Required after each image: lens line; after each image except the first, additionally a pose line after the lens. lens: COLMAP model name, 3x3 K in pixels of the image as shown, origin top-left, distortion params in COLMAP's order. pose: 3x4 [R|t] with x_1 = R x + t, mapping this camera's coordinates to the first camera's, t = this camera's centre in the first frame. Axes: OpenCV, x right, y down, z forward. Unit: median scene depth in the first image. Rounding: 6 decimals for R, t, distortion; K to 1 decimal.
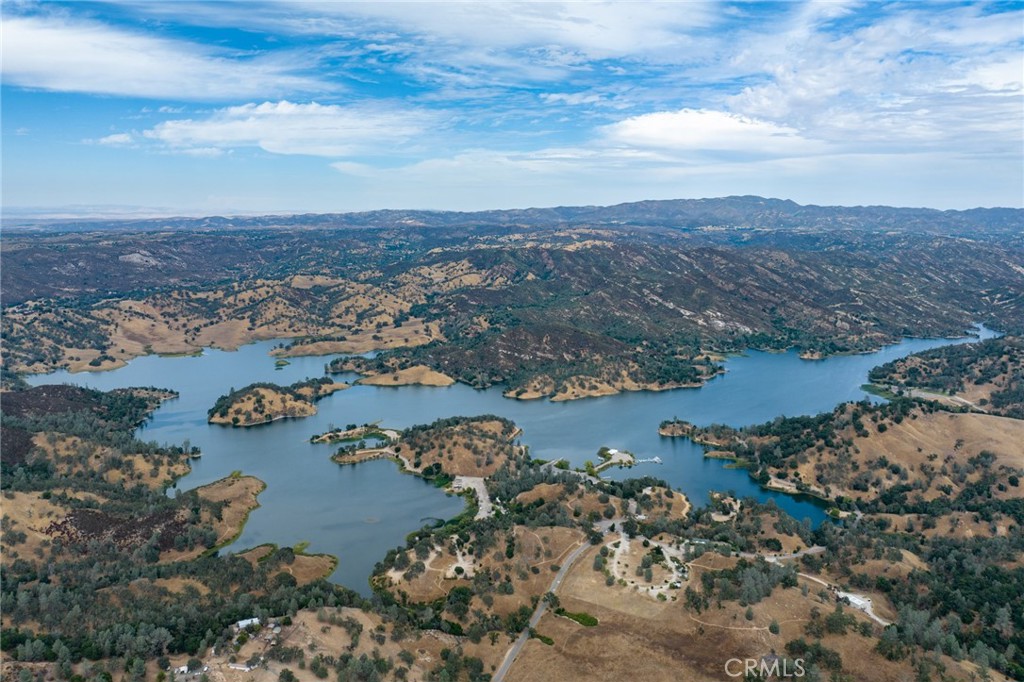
lens RADIAL K [[799.2, 0, 512.8], [0, 799.2, 318.2], [0, 0, 1]] dist [-0.041602, -0.006176]
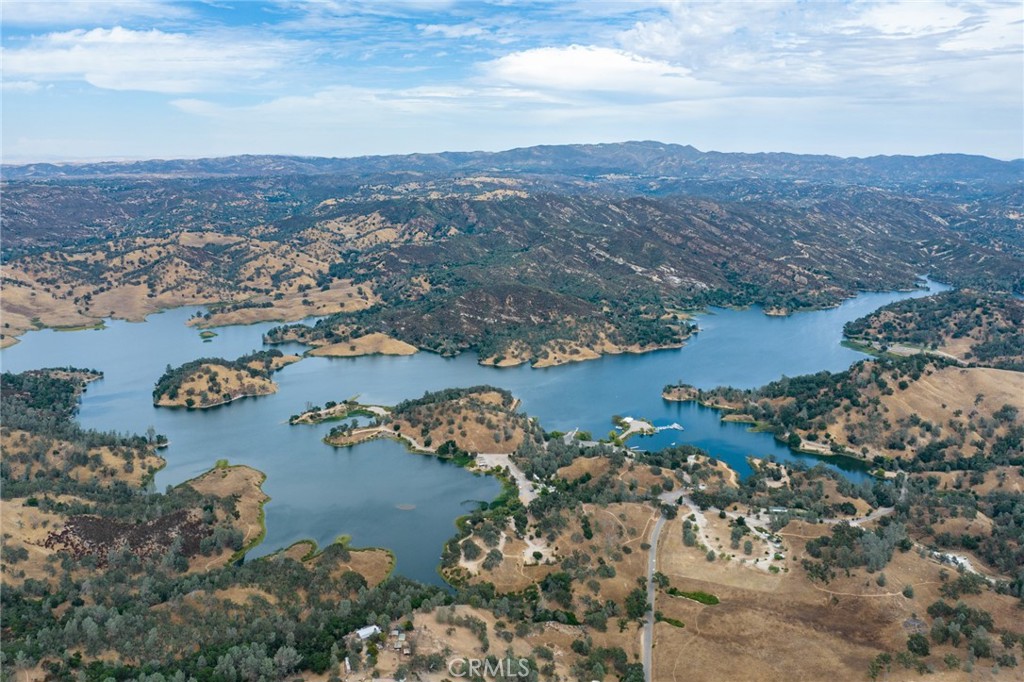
lens RADIAL K [[865.7, 0, 526.8], [0, 865.7, 341.6], [0, 0, 1]] dist [-0.026337, -0.040899]
pose [[0.987598, -0.028219, 0.154446, -0.110636], [0.016239, 0.996799, 0.078287, -0.005002], [-0.156161, -0.074808, 0.984895, 0.014559]]
